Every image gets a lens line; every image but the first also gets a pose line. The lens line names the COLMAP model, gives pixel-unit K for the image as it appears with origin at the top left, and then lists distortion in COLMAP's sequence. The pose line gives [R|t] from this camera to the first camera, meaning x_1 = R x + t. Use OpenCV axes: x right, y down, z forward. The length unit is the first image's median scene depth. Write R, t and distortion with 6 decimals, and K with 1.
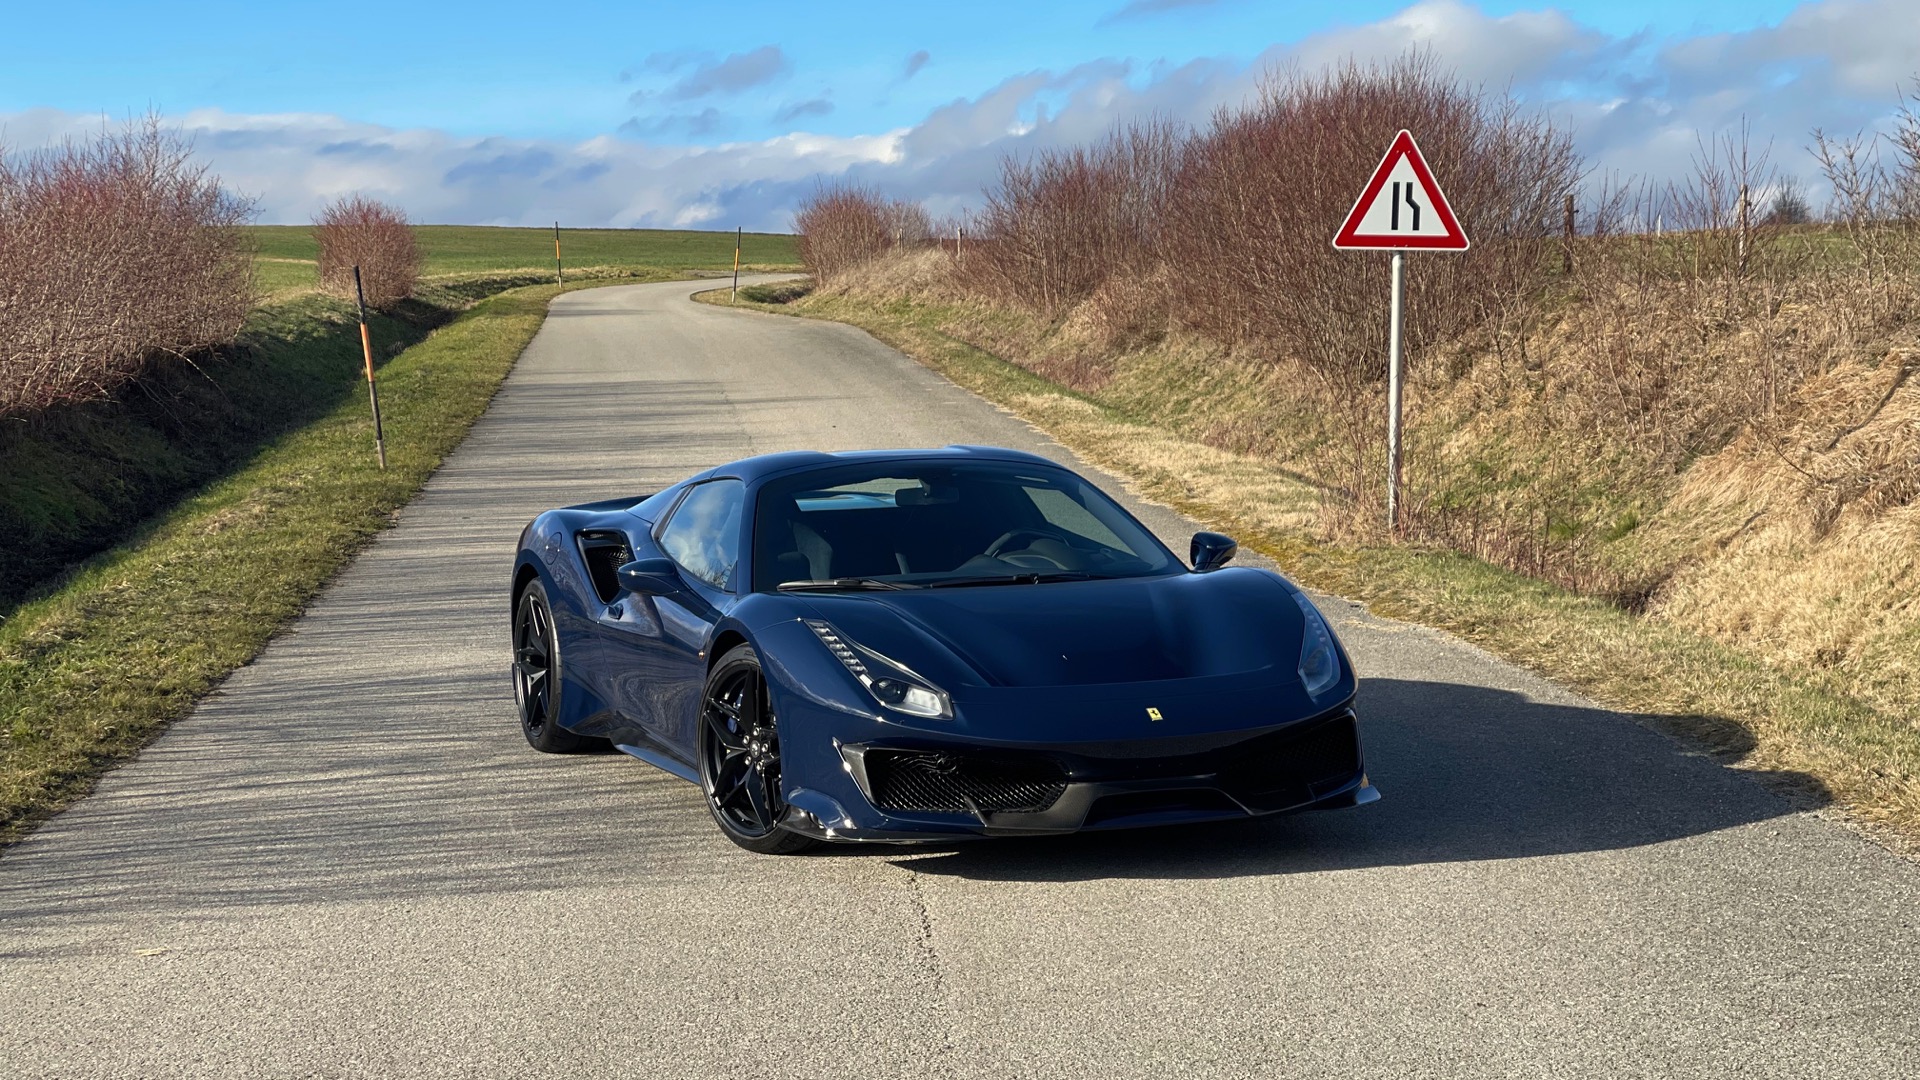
lens RADIAL K [[3759.5, 0, 821.8], [0, 3759.5, 491.5], [0, 0, 1]] dist [0.299208, 0.000000]
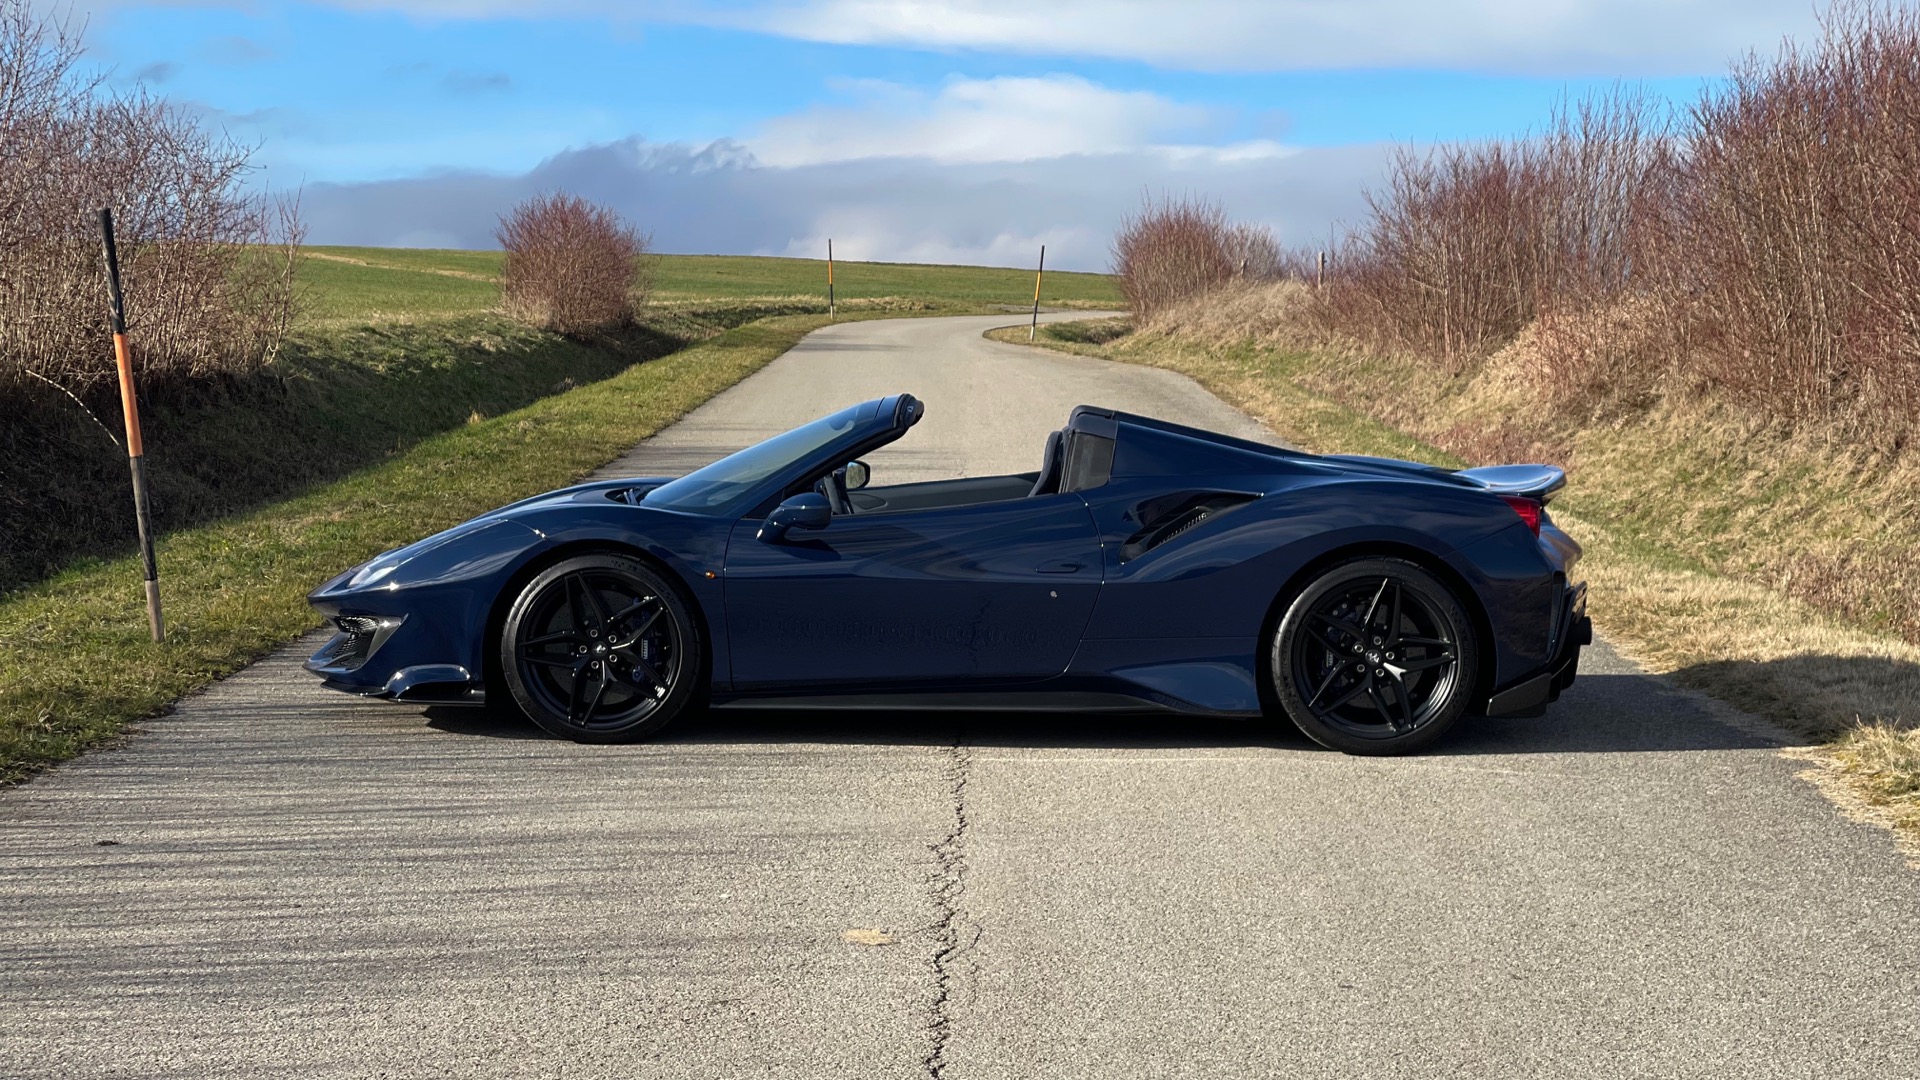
lens RADIAL K [[3759.5, 0, 927.1], [0, 3759.5, 620.2], [0, 0, 1]] dist [0.299208, 0.000000]
pose [[0.997731, 0.033274, -0.058537, 0.010156], [-0.031976, 0.999225, 0.022973, -0.028385], [0.059256, -0.021049, 0.998021, 0.658840]]
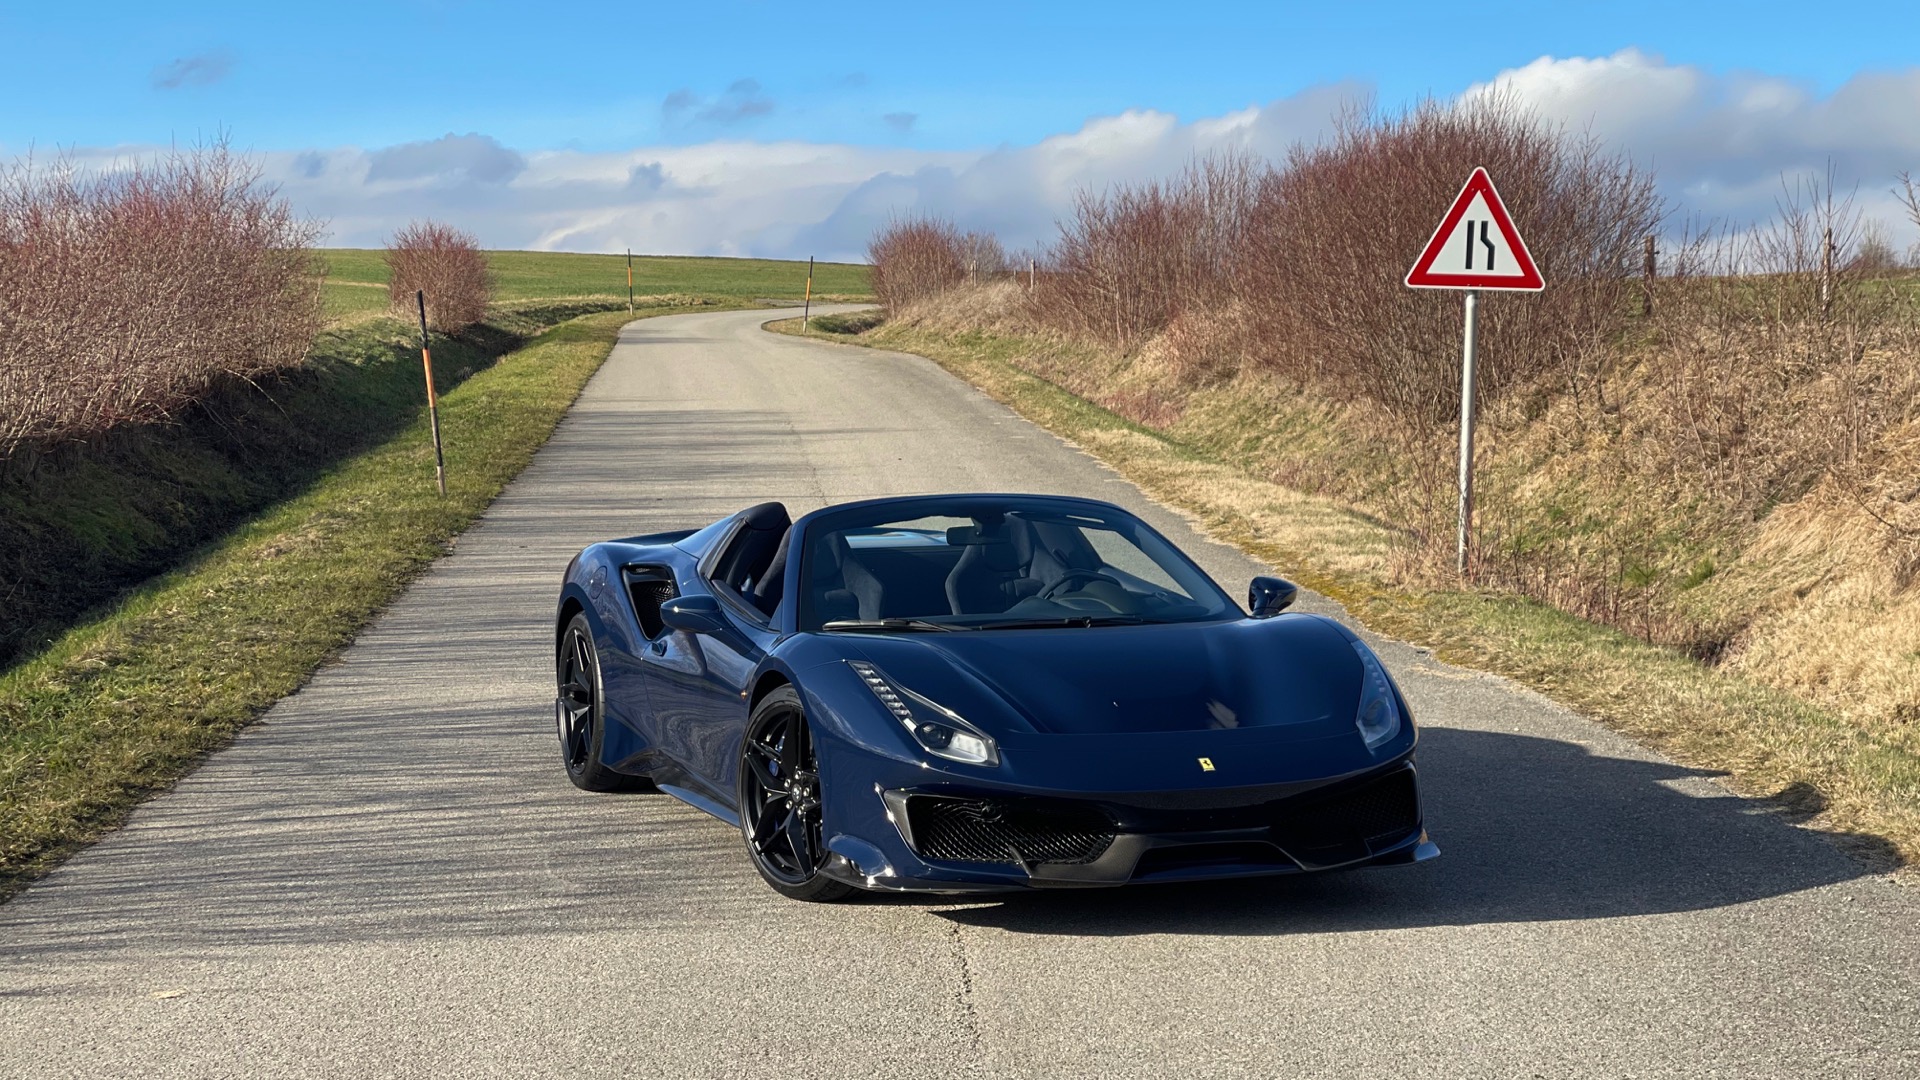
lens RADIAL K [[3759.5, 0, 830.5], [0, 3759.5, 517.7], [0, 0, 1]] dist [0.299208, 0.000000]
pose [[0.999733, 0.015479, -0.017165, 0.003828], [-0.015497, 0.999879, -0.000912, -0.001177], [0.017149, 0.001178, 0.999852, 0.014532]]
